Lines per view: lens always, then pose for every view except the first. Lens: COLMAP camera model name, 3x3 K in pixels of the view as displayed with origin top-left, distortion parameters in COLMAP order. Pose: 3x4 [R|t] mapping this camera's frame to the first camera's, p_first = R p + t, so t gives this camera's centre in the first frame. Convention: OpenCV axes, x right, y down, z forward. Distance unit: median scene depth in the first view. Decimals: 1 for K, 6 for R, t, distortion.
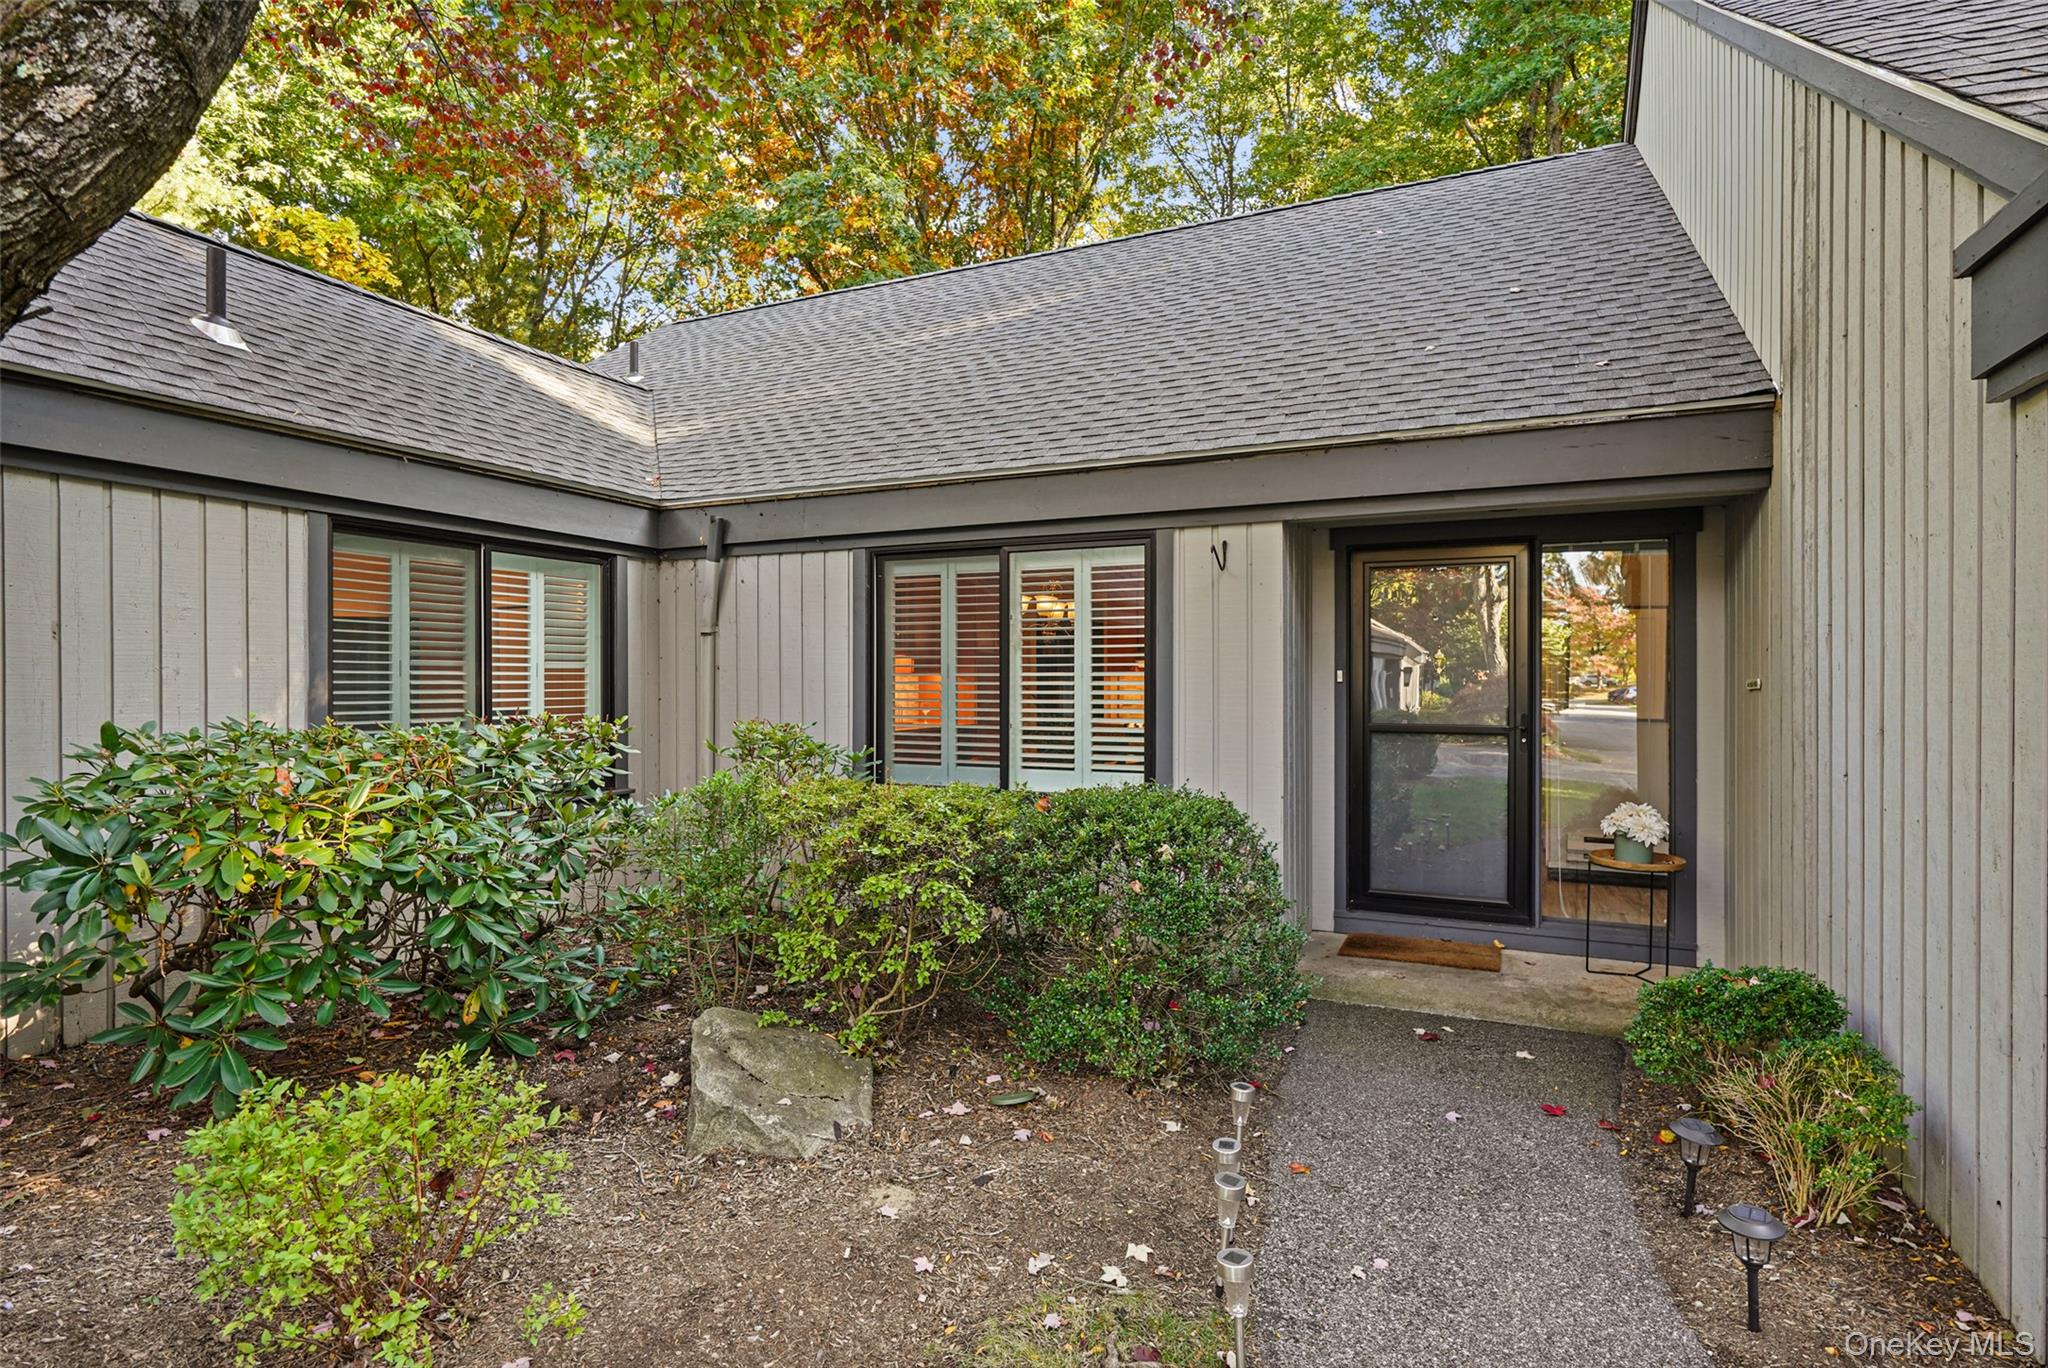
lens RADIAL K [[1038.8, 0, 1022.6], [0, 1038.8, 678.1], [0, 0, 1]] dist [0.001037, 0.000779]
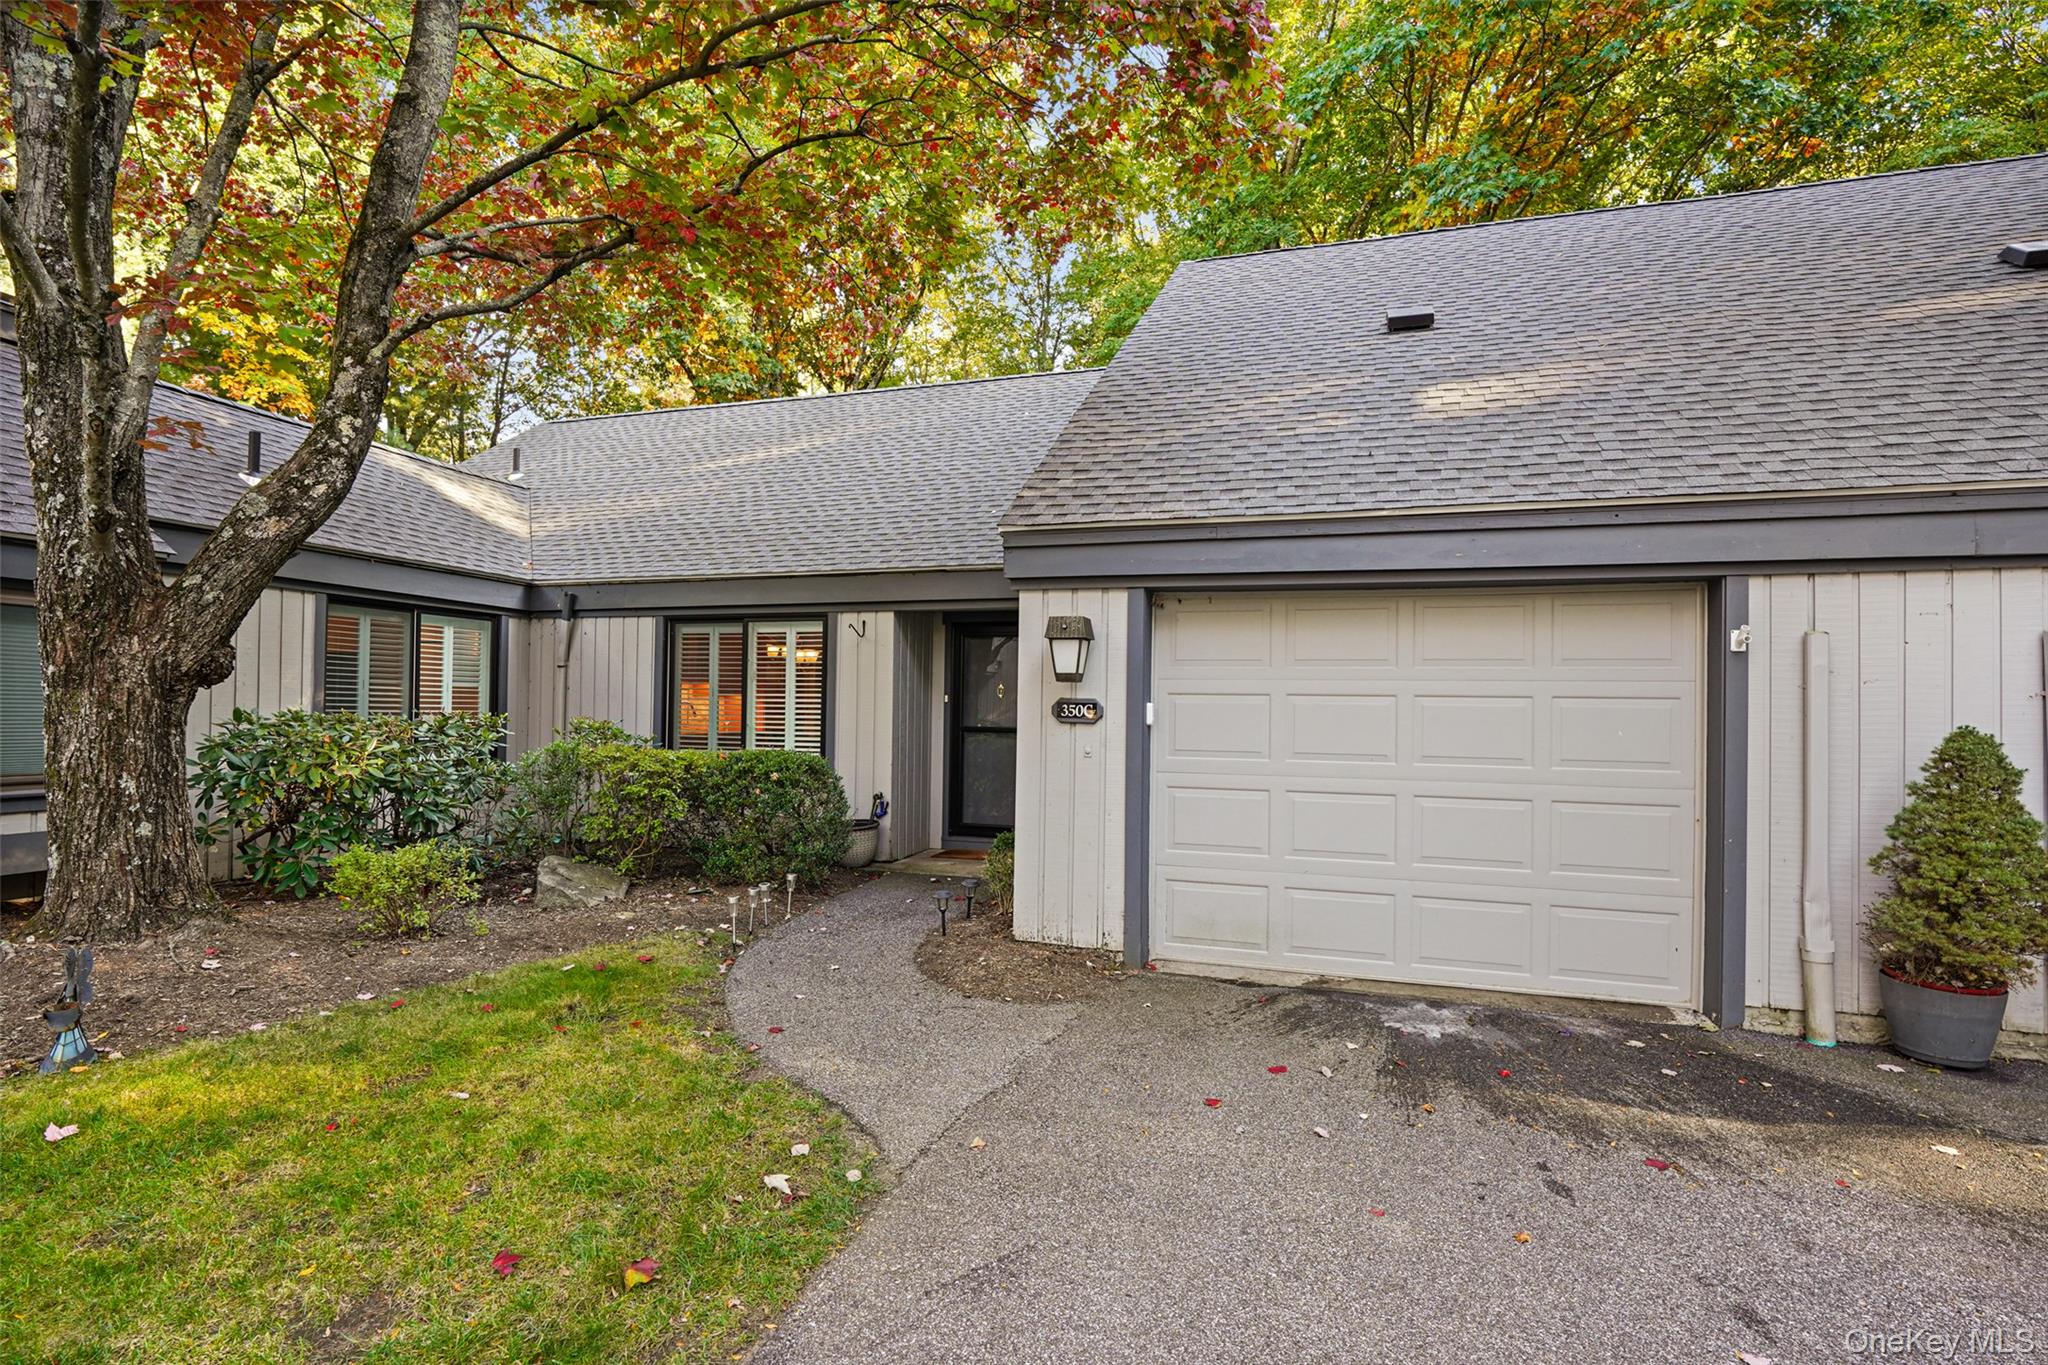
lens RADIAL K [[1000.1, 0, 1022.7], [0, 1000.1, 695.2], [0, 0, 1]] dist [-0.000387, 0.000324]
pose [[0.993182, 0.015808, 0.115496, 0.239317], [-0.014067, 0.999775, -0.015874, 0.016732], [-0.115721, 0.014141, 0.993181, -0.646160]]
